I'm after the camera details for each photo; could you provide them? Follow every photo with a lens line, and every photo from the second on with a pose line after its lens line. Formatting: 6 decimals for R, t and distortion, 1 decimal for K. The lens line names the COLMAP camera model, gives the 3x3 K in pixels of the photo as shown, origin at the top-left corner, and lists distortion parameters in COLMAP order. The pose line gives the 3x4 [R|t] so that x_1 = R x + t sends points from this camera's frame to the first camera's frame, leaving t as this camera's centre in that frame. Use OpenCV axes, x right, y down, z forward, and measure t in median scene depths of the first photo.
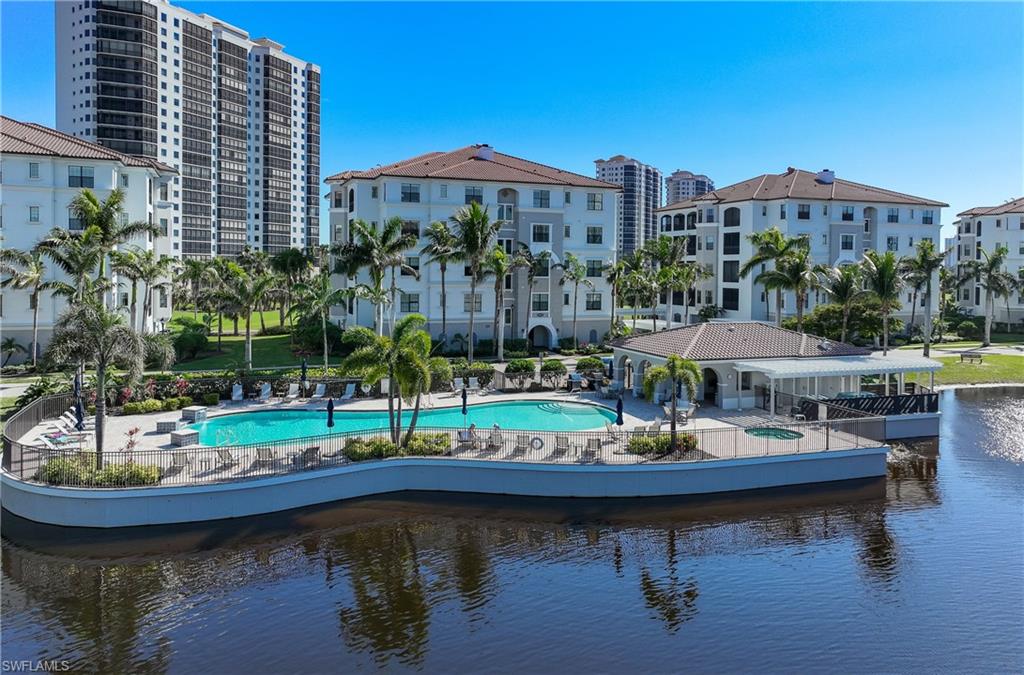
lens RADIAL K [[720.3, 0, 516.5], [0, 720.3, 336.2], [0, 0, 1]] dist [0.003852, -0.000623]
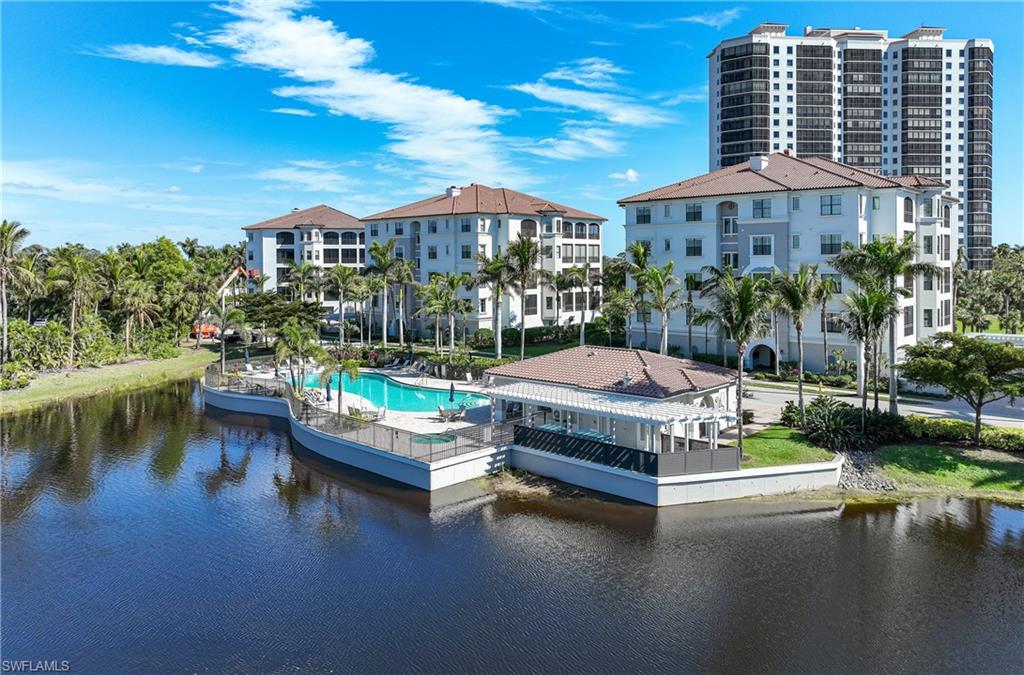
lens RADIAL K [[720.3, 0, 516.5], [0, 720.3, 336.2], [0, 0, 1]] dist [0.003852, -0.000623]
pose [[0.422325, 0.075506, -0.903294, 0.325458], [-0.079801, 0.995752, 0.045924, -0.016561], [0.902925, 0.052688, 0.426557, 0.156386]]
